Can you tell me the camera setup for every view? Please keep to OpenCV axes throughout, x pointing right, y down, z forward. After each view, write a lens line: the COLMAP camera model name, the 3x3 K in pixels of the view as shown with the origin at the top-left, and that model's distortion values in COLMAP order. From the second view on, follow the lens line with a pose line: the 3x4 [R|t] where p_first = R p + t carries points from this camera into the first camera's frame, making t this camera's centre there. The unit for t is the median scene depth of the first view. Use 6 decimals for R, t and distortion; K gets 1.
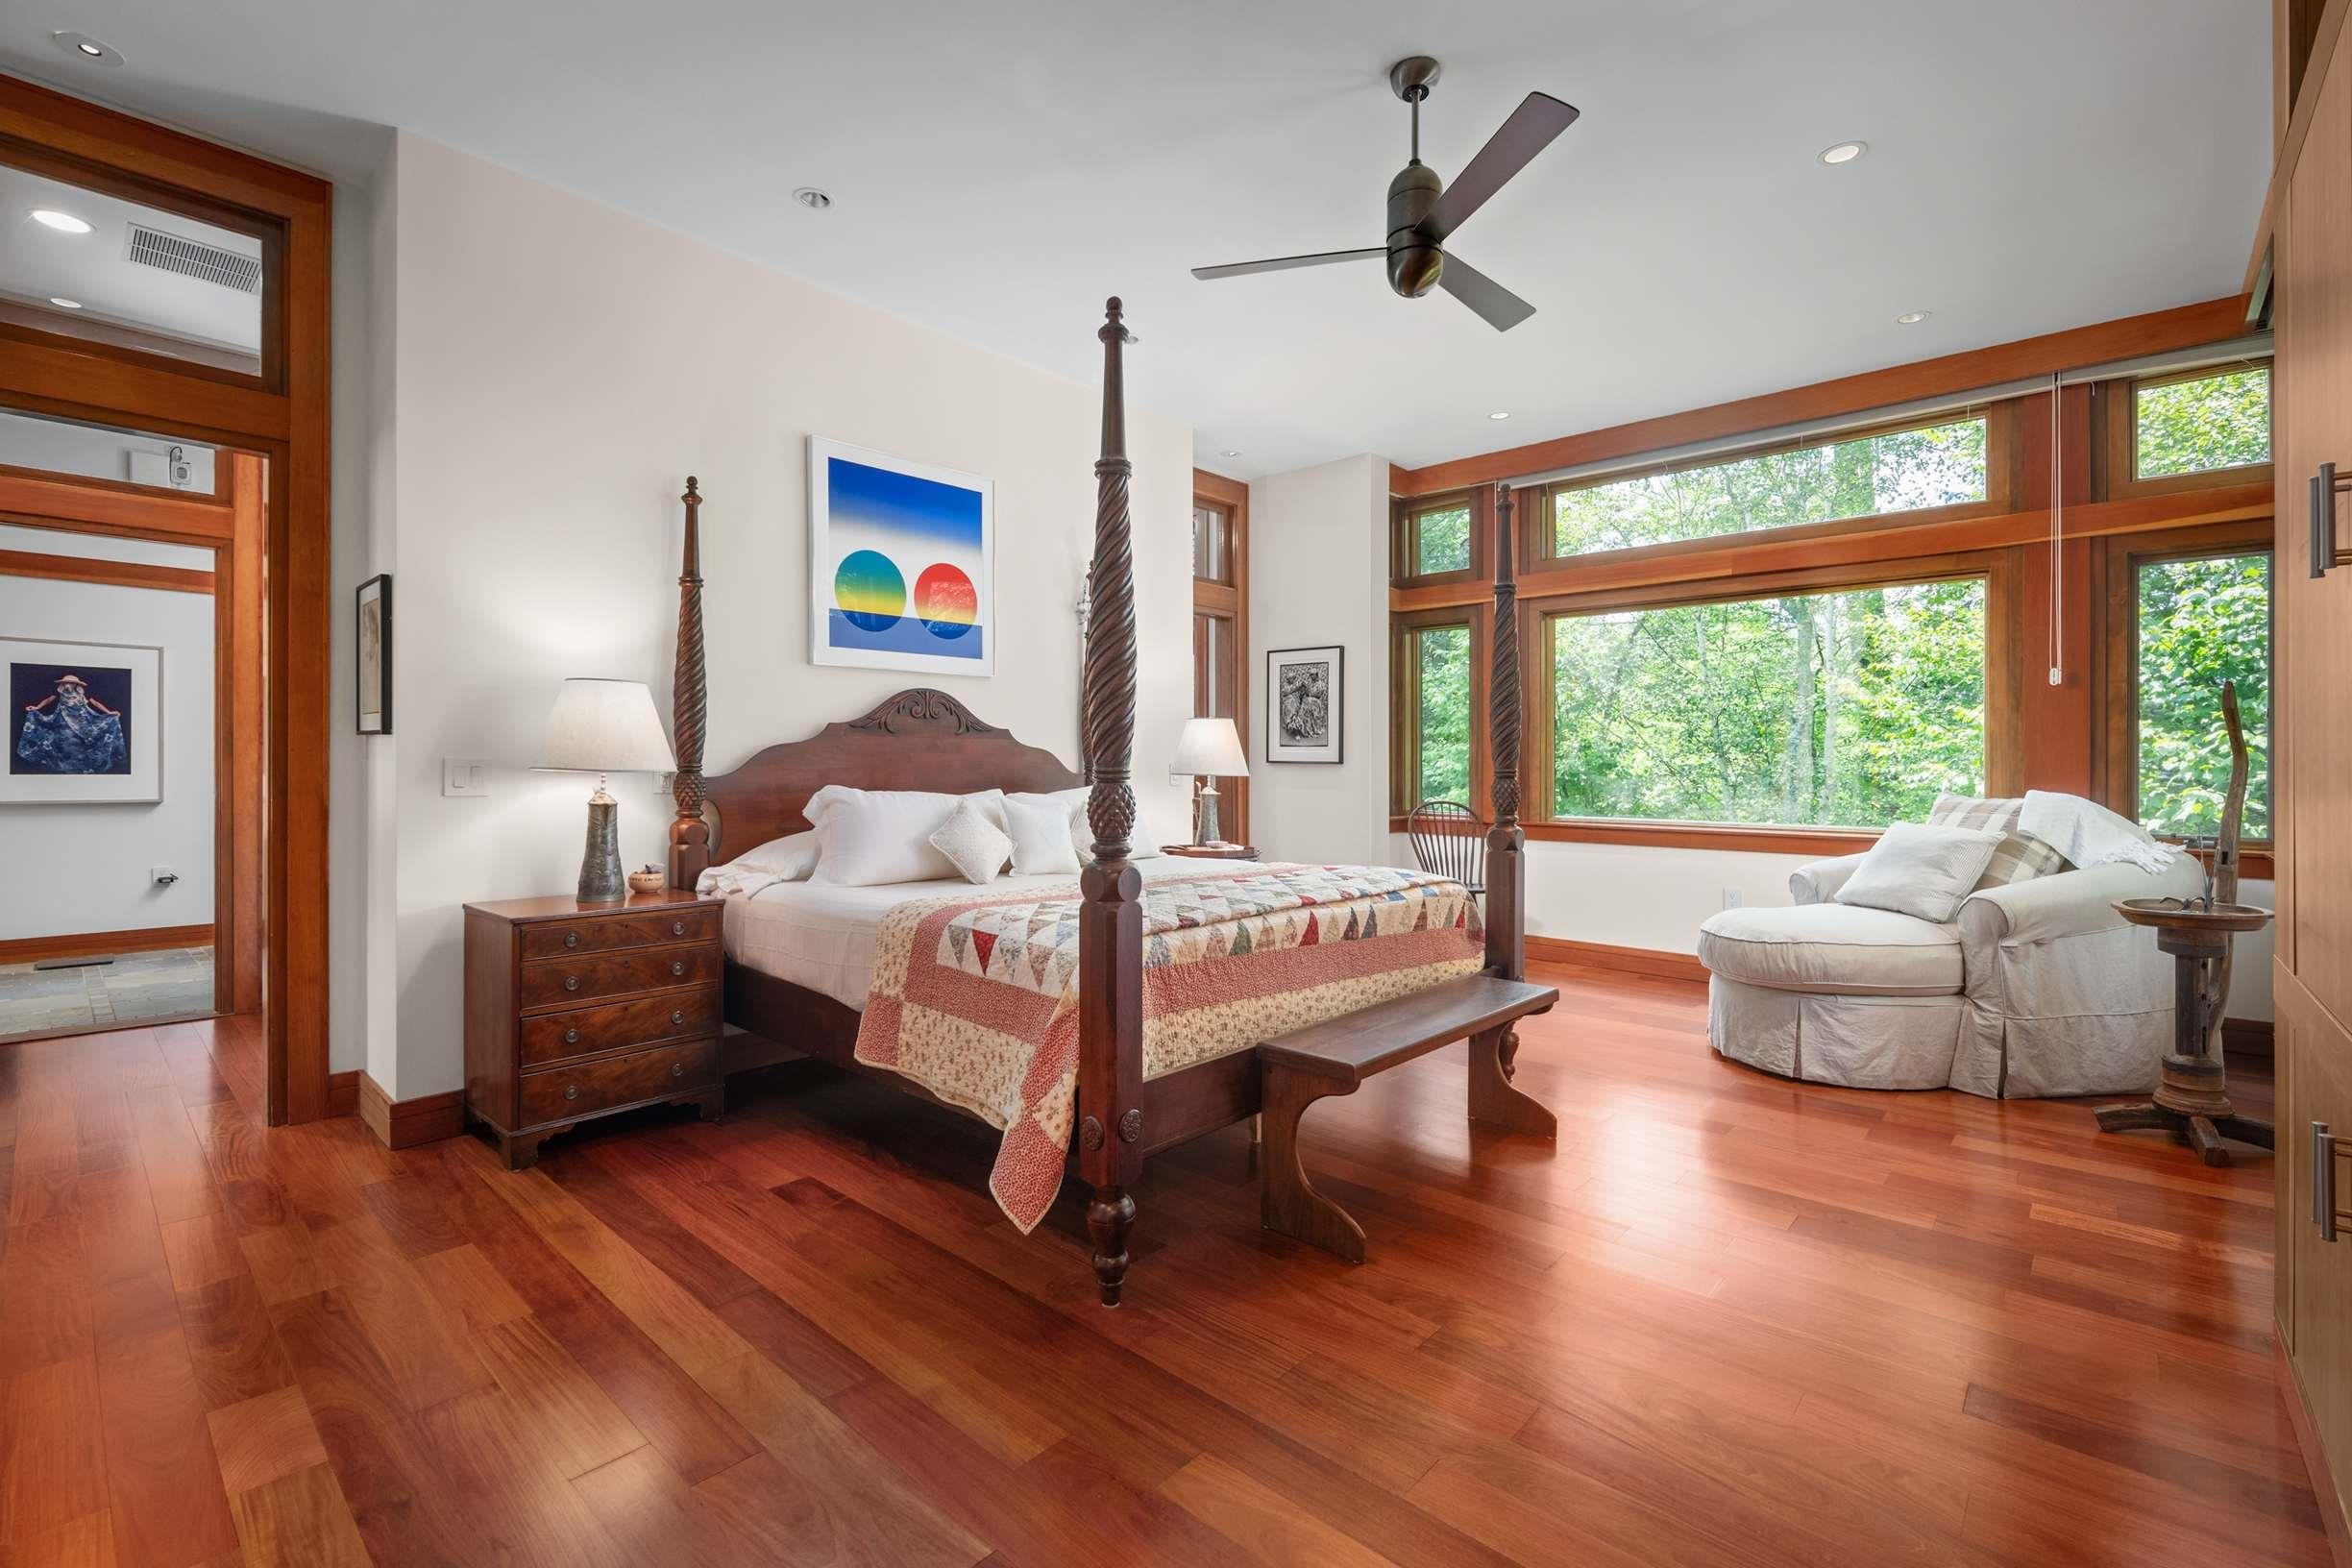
lens RADIAL K [[1027.3, 0, 1175.1], [0, 1027.3, 758.9], [0, 0, 1]] dist [0.001058, 0.000187]
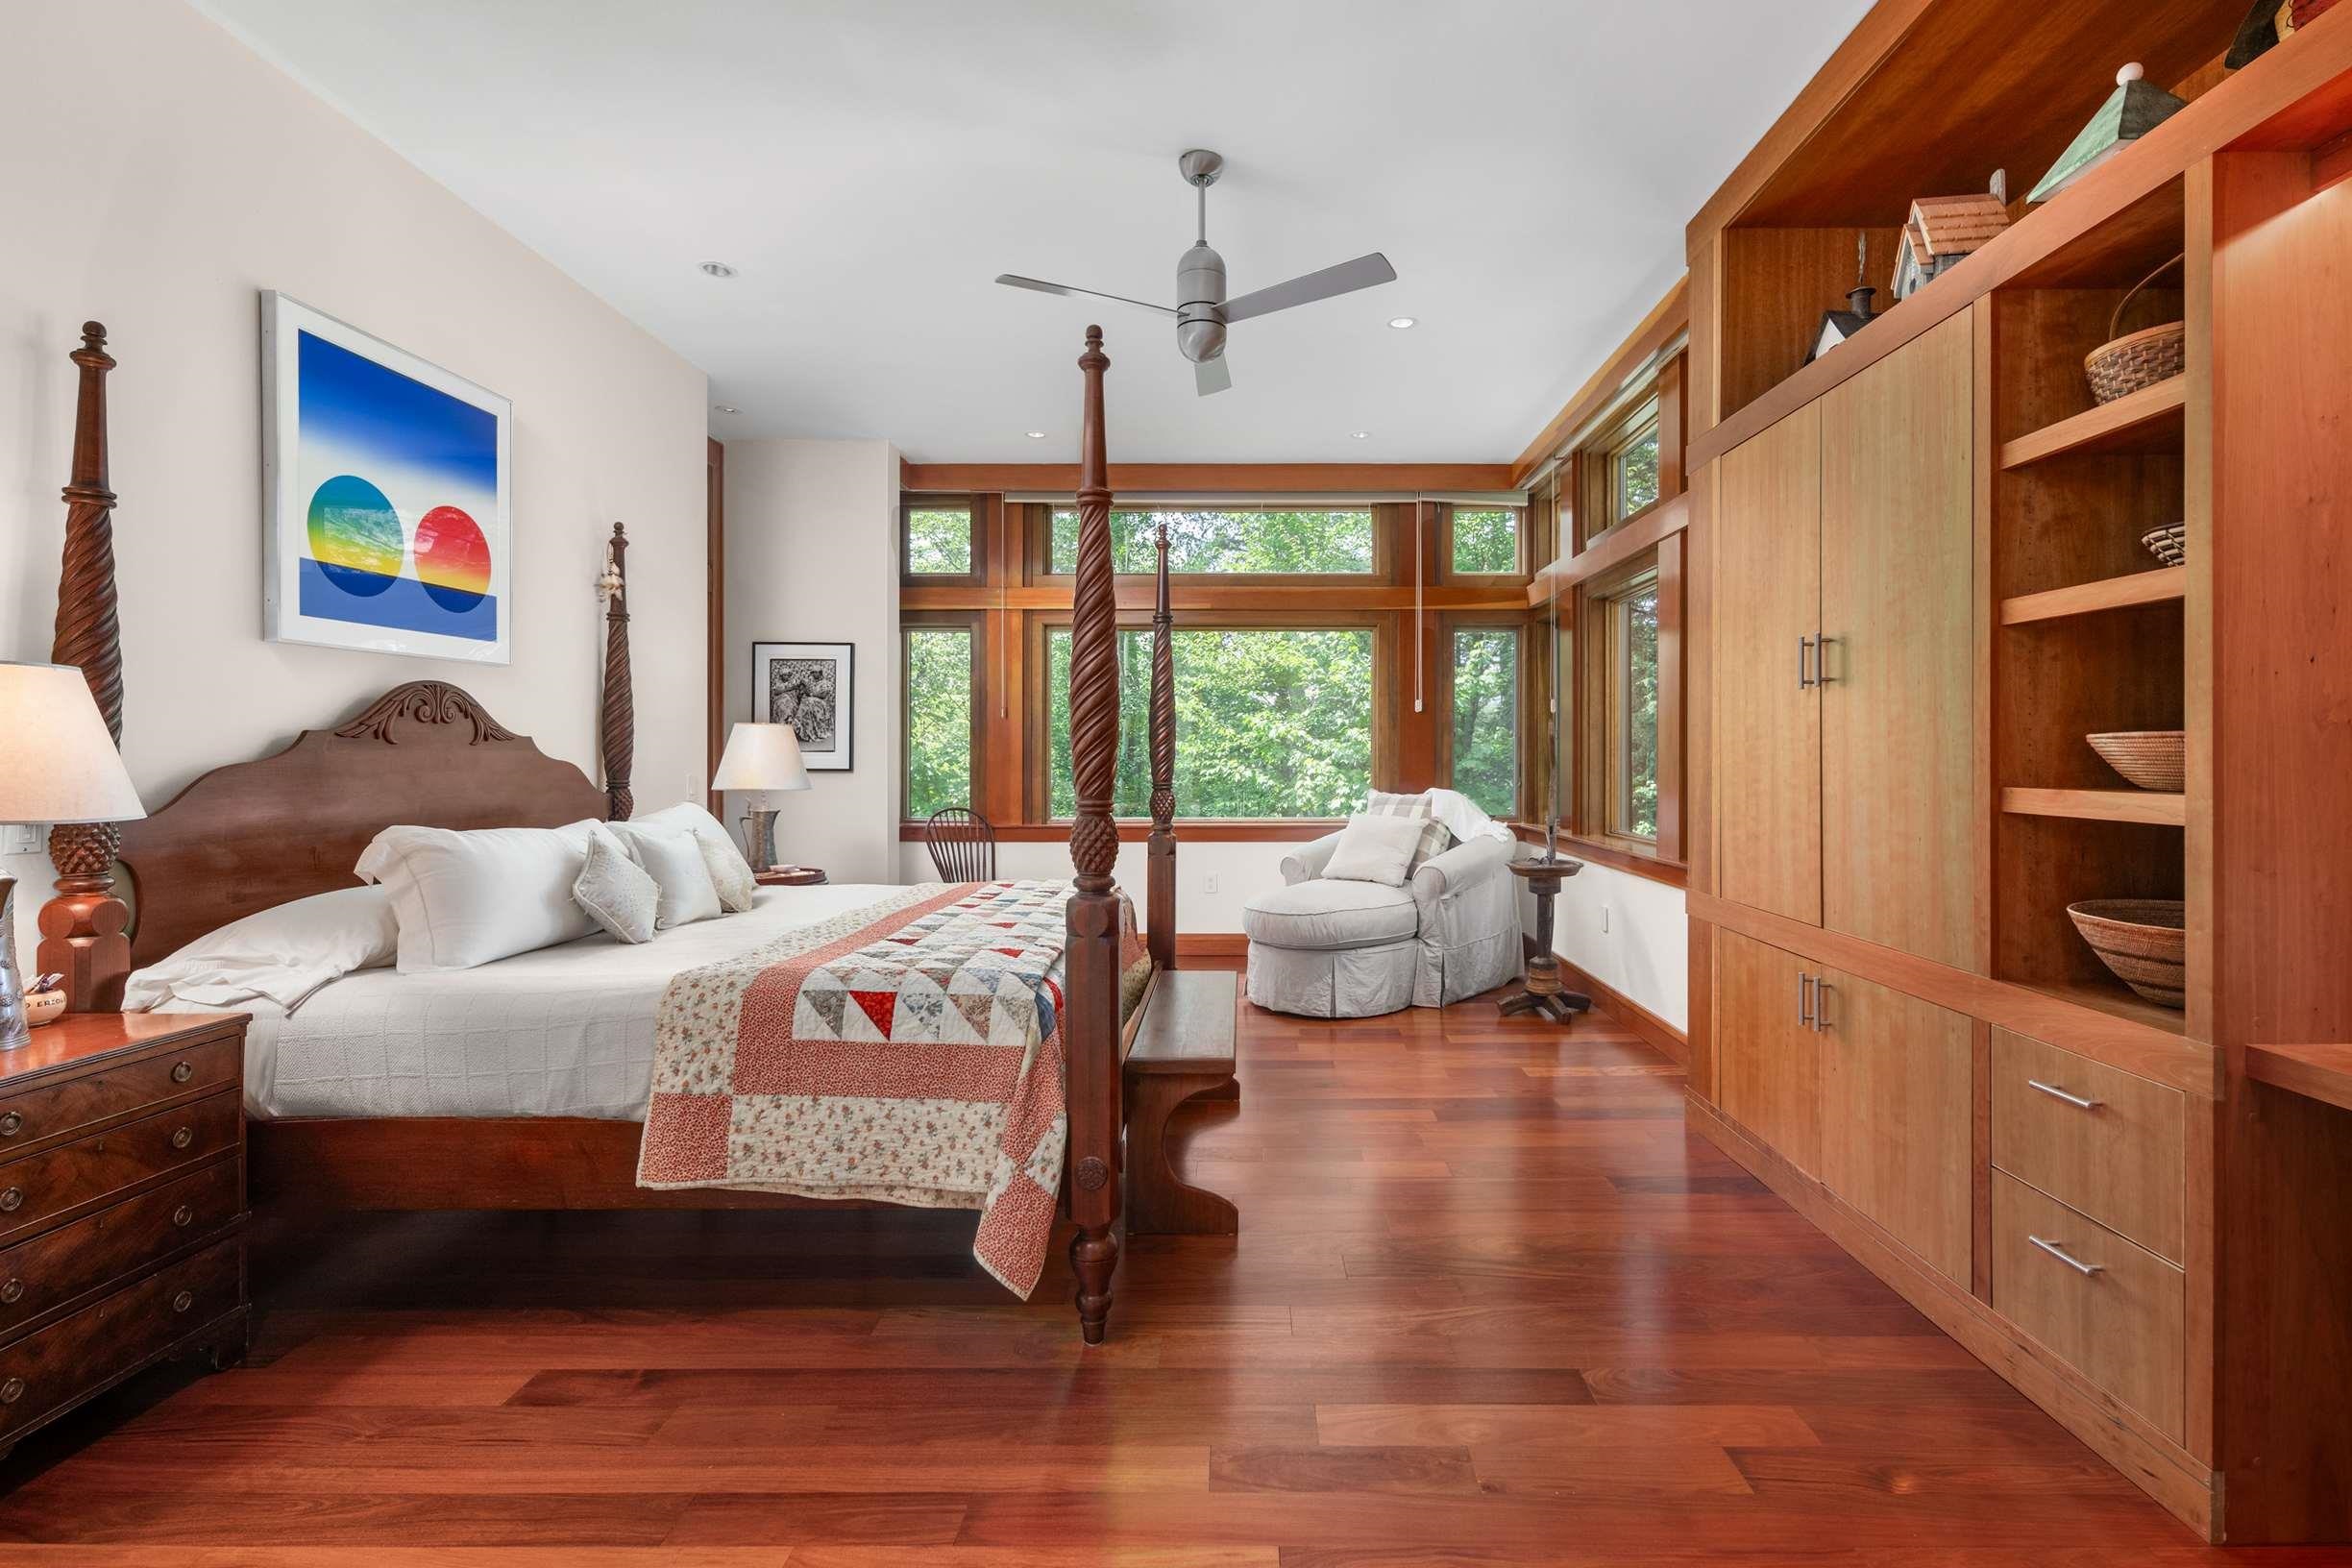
lens RADIAL K [[1080.9, 0, 1243.2], [0, 1080.9, 749.4], [0, 0, 1]] dist [-0.000605, -0.000515]
pose [[0.738484, -0.000356, 0.674271, -0.396969], [0.000607, 1.000000, -0.000136, -0.024474], [-0.674271, 0.000510, 0.738484, 0.080910]]
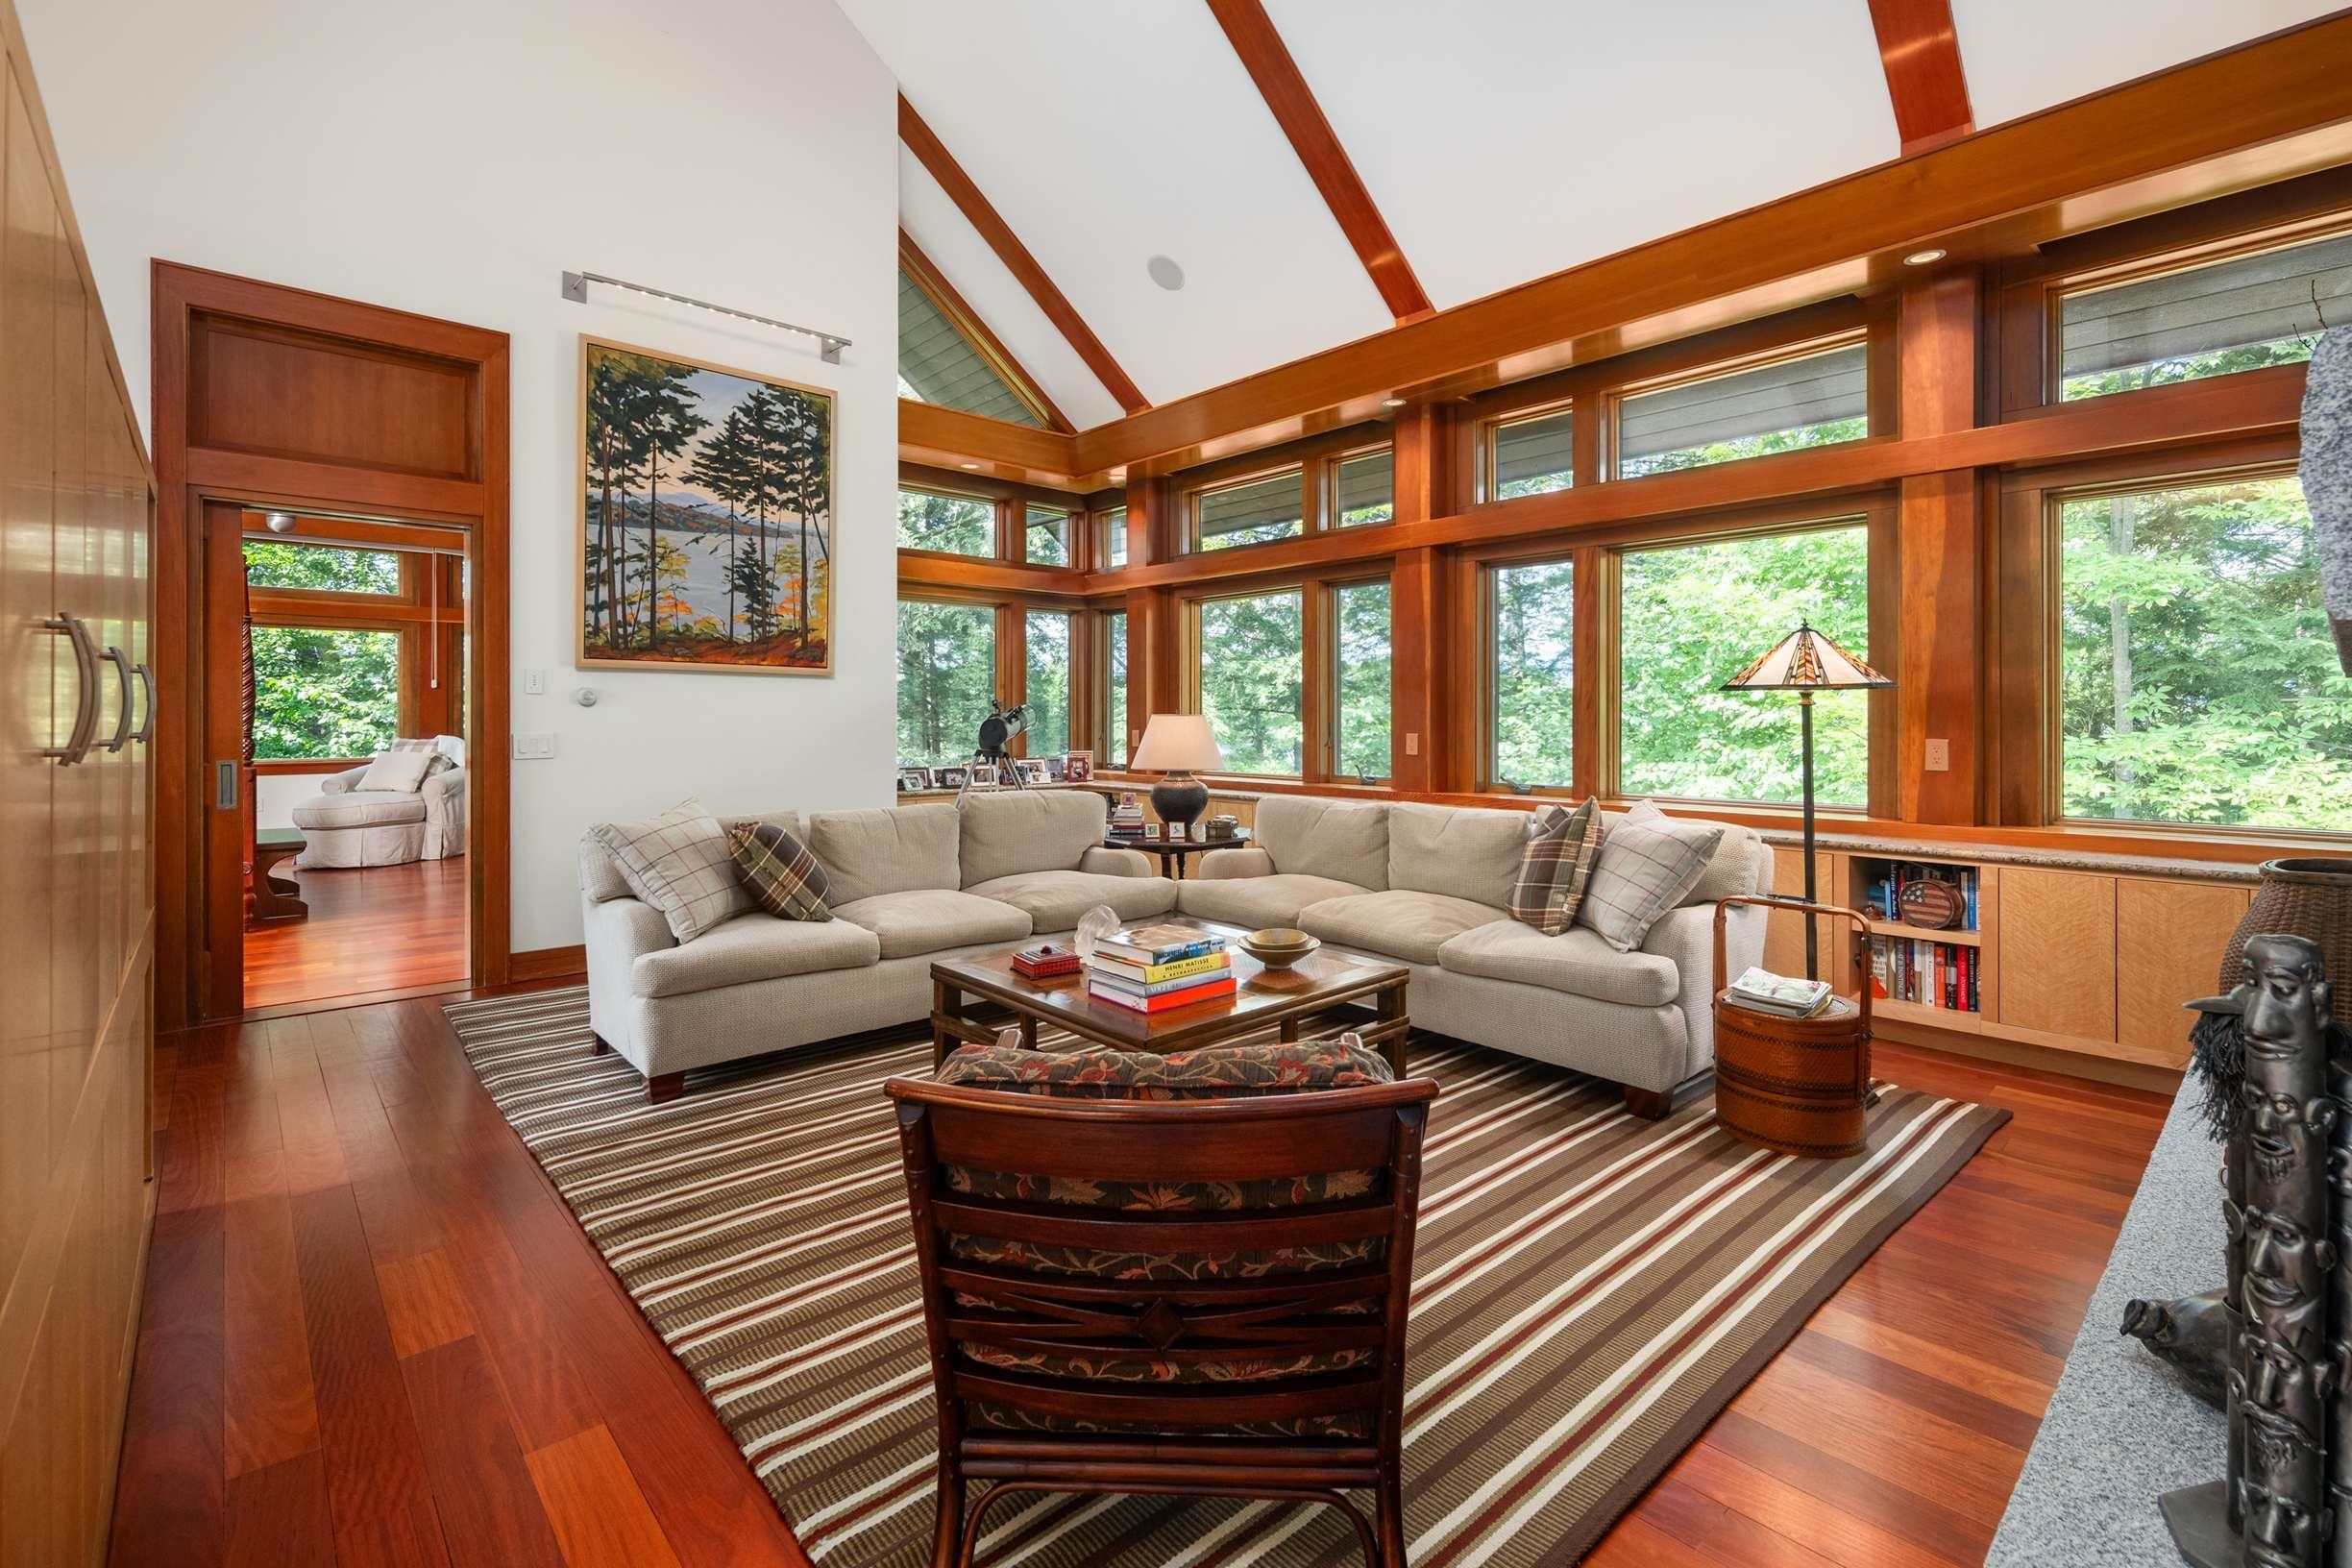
lens RADIAL K [[1061.0, 0, 1177.8], [0, 1061.0, 709.6], [0, 0, 1]] dist [-0.000273, 0.000097]
pose [[0.103008, -0.000436, 0.994680, -1.539309], [-0.001290, 0.999999, 0.000572, -0.034438], [-0.994680, -0.001342, 0.103007, -1.019713]]
